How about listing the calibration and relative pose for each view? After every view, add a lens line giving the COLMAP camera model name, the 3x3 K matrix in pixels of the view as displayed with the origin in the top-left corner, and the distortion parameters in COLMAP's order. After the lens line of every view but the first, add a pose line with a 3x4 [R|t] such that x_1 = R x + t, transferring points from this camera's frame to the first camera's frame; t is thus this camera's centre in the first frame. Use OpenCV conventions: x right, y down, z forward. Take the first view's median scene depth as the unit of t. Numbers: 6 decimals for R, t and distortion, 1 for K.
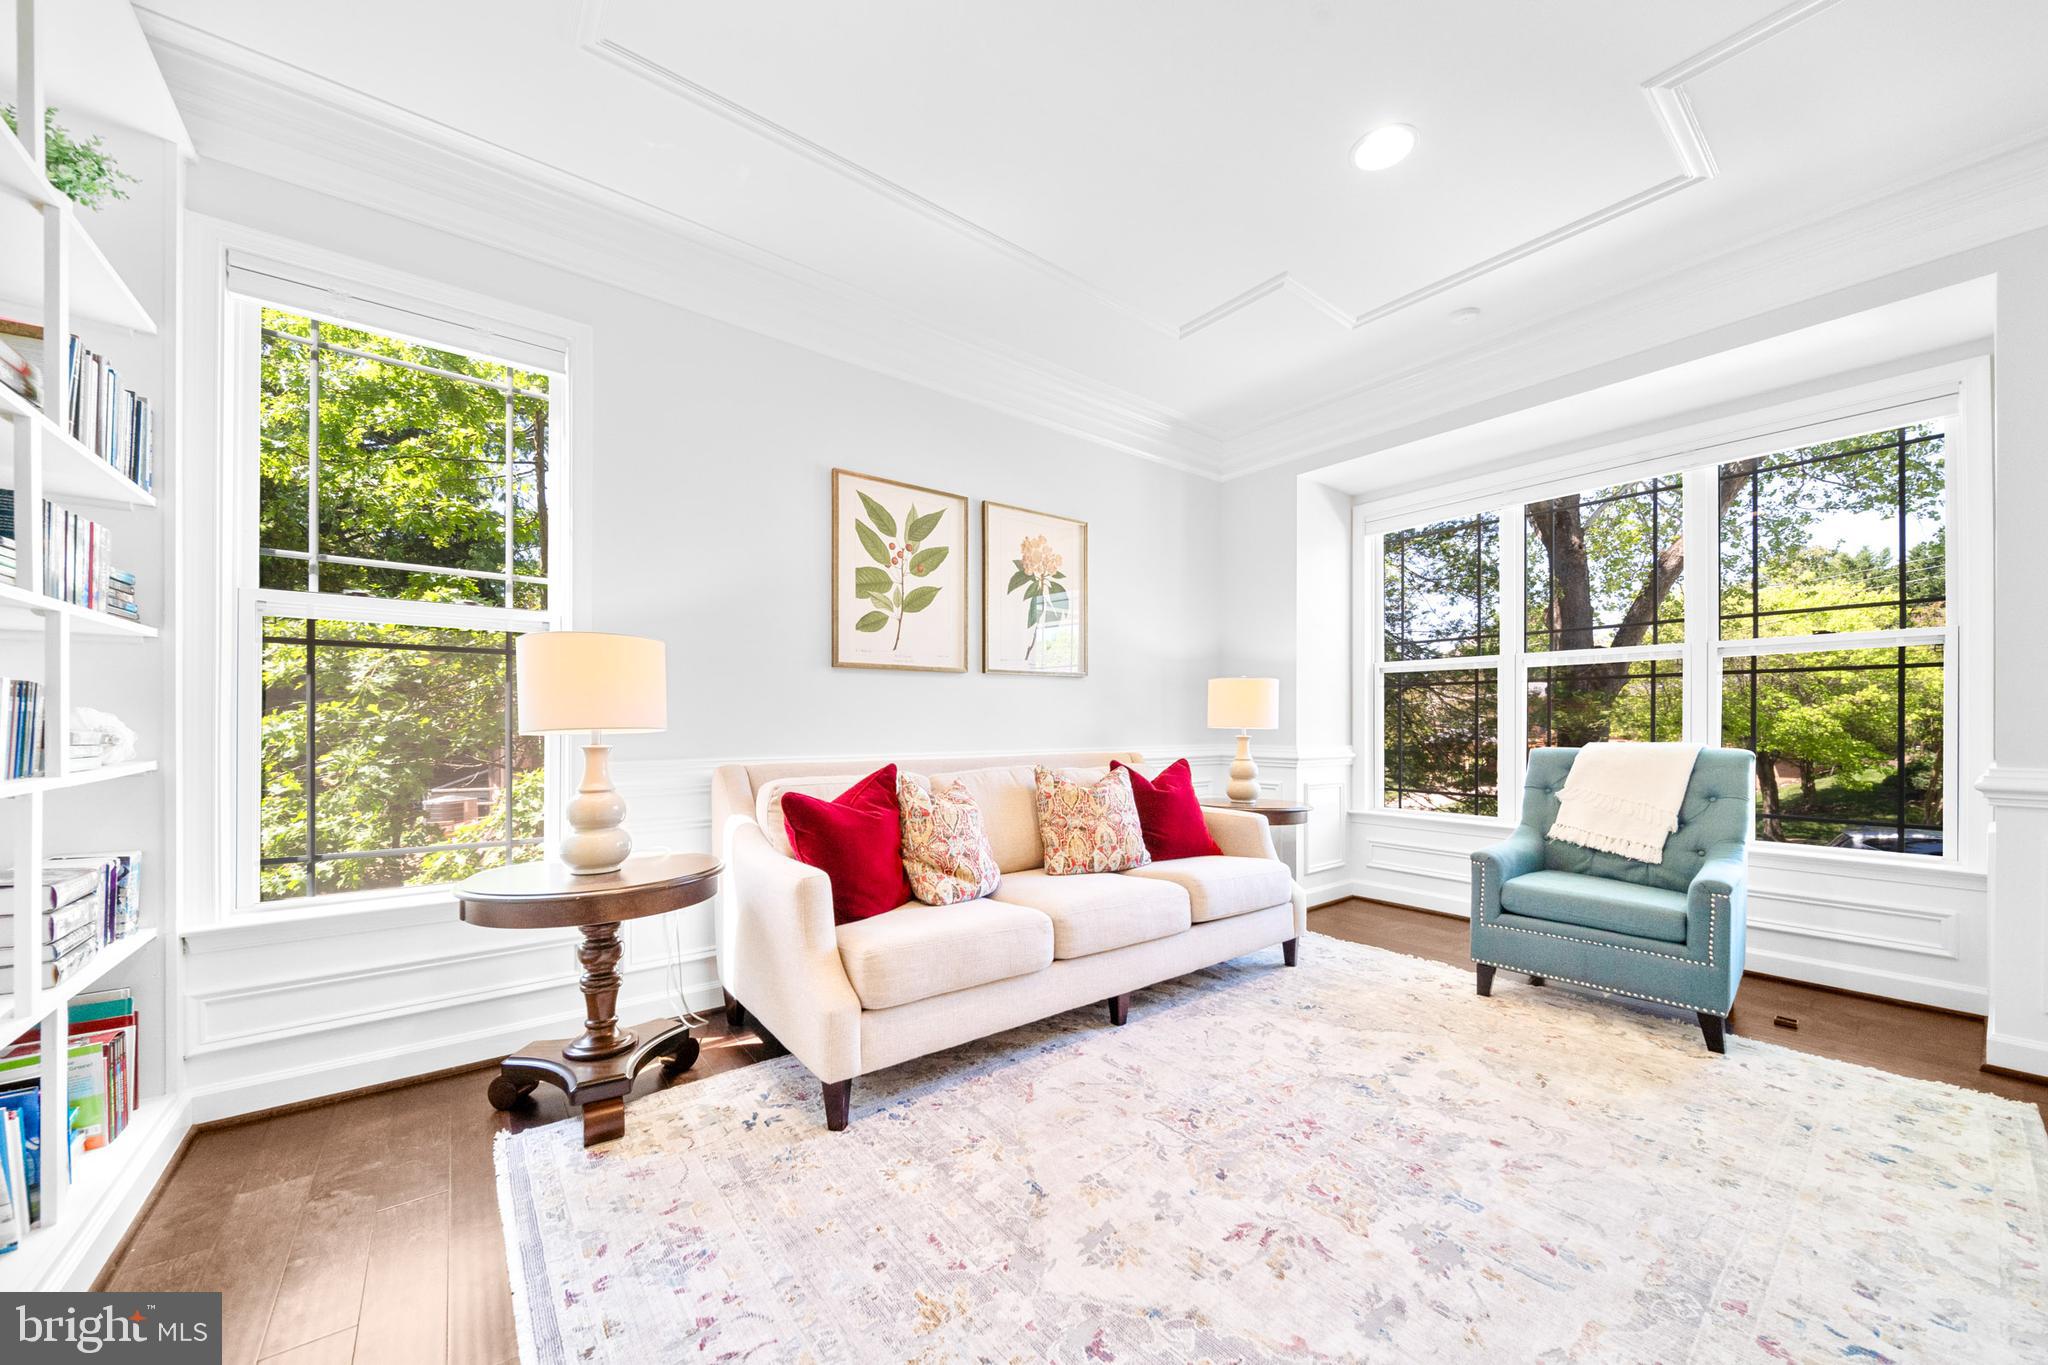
lens RADIAL K [[742.4, 0, 1026.6], [0, 742.4, 721.5], [0, 0, 1]] dist [-0.000027, -0.000237]
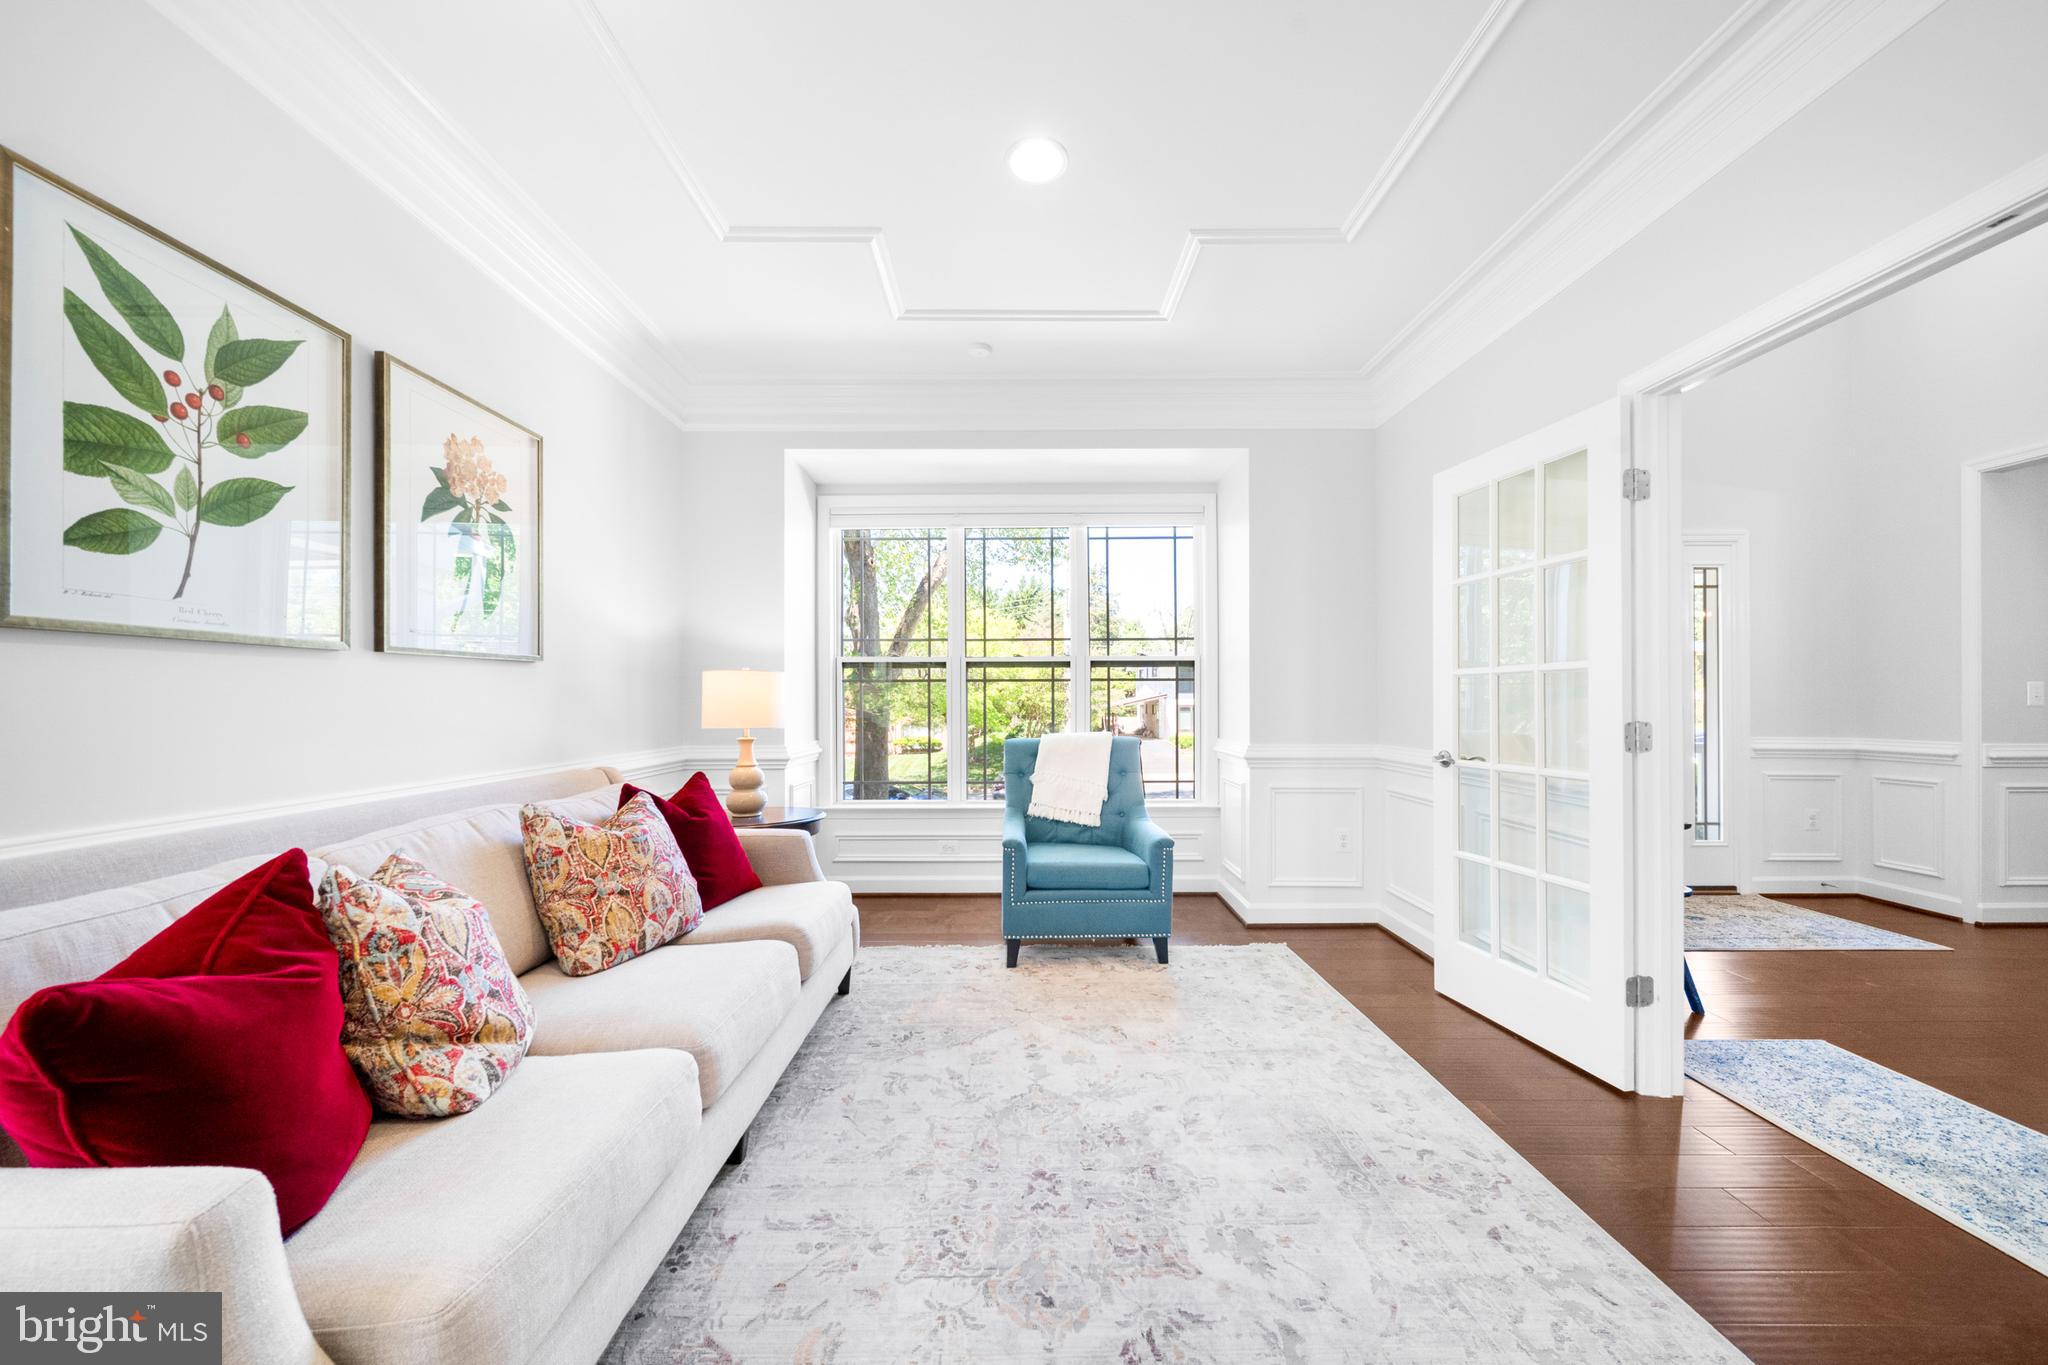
lens RADIAL K [[727.3, 0, 1020.0], [0, 727.3, 695.4], [0, 0, 1]] dist [0.000665, -0.000151]
pose [[0.613730, 0.001249, 0.789515, -0.232103], [0.002479, 0.999991, -0.003509, -0.033465], [-0.789512, 0.004111, 0.613721, 0.311404]]
